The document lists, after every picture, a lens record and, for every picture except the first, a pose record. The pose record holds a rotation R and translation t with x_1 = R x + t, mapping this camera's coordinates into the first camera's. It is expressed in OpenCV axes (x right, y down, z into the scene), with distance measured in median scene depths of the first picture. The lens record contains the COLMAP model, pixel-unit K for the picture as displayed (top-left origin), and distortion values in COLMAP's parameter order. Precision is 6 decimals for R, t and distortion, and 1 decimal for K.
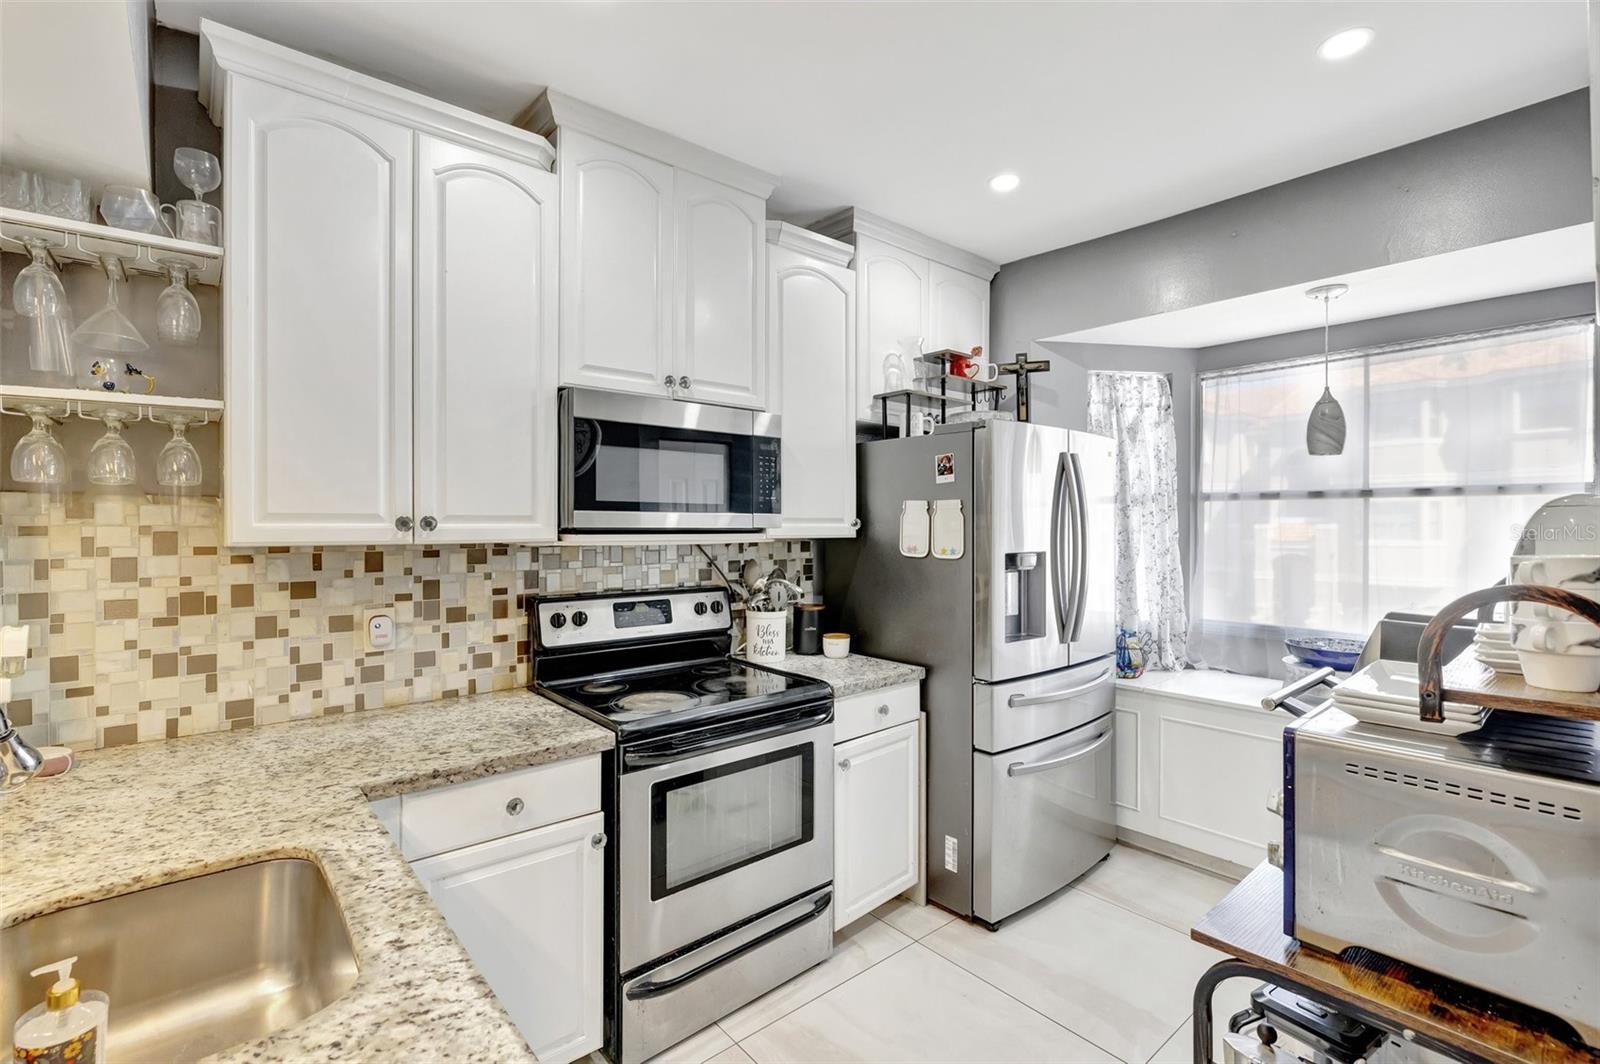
lens RADIAL K [[704.6, 0, 798.7], [0, 704.6, 528.1], [0, 0, 1]] dist [-0.007951, 0.000568]
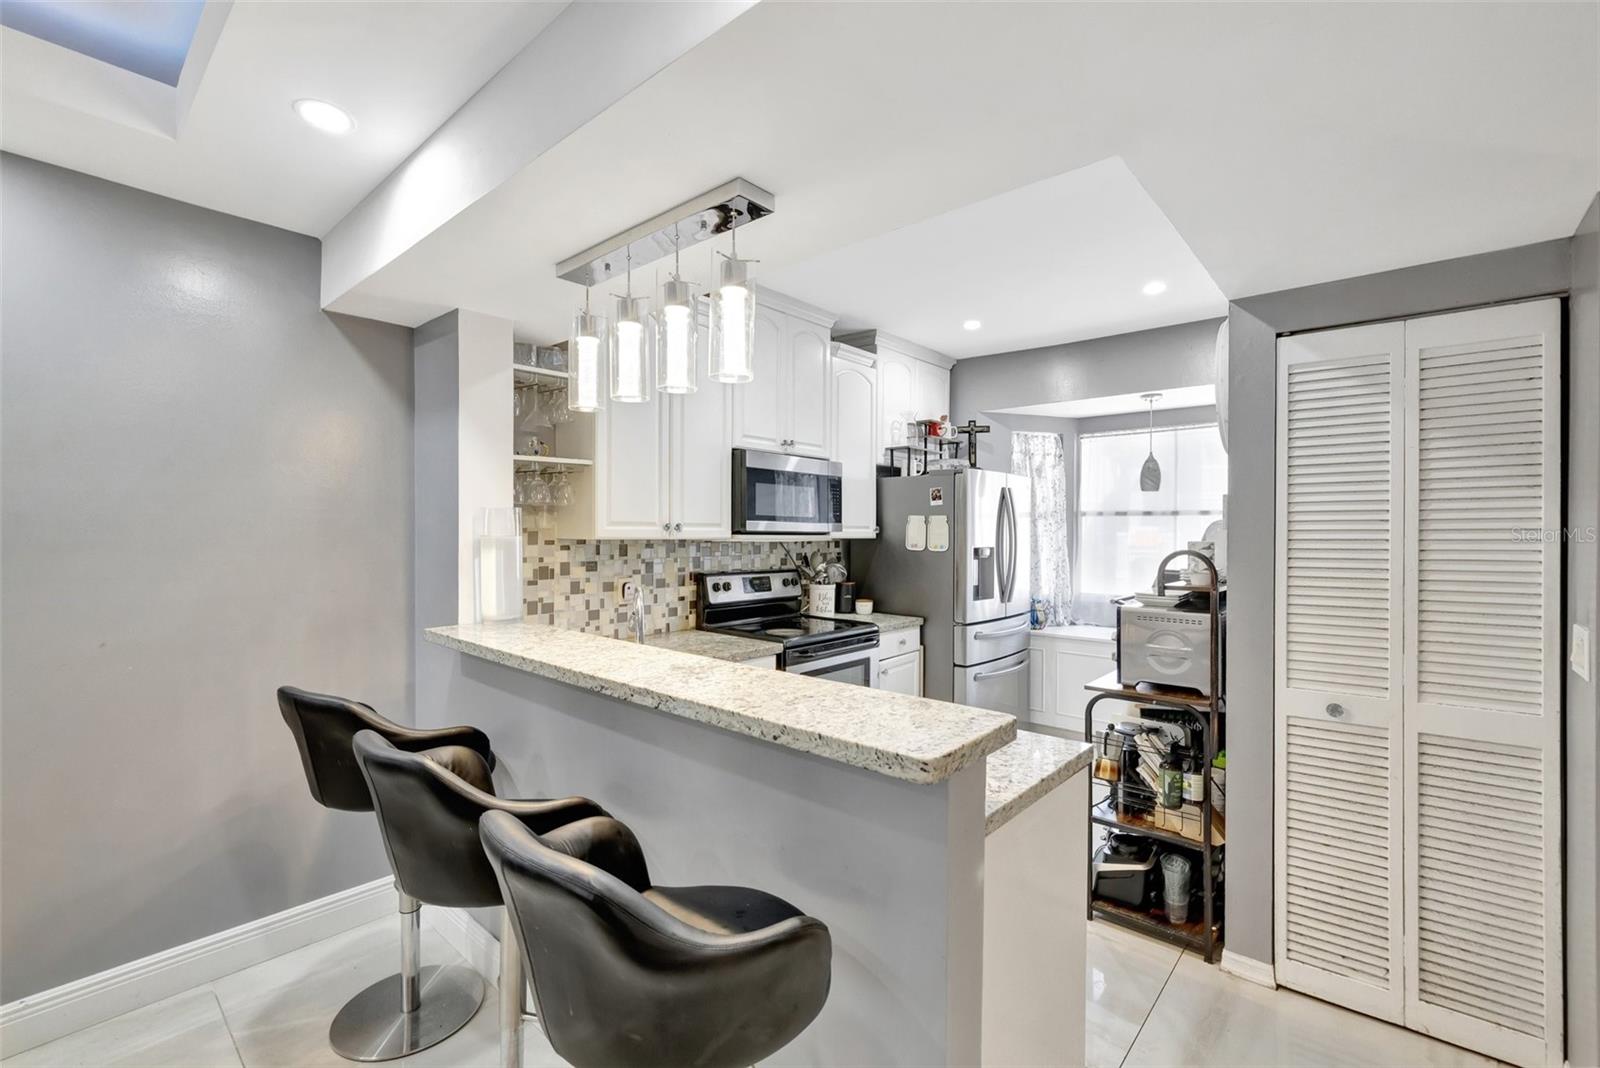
lens RADIAL K [[667.4, 0, 808.0], [0, 667.4, 530.8], [0, 0, 1]] dist [0.000005, 0.000034]
pose [[0.989870, 0.005744, 0.141861, -0.306046], [-0.004827, 0.999965, -0.006806, 0.007720], [-0.141895, 0.006052, 0.989863, -0.495141]]
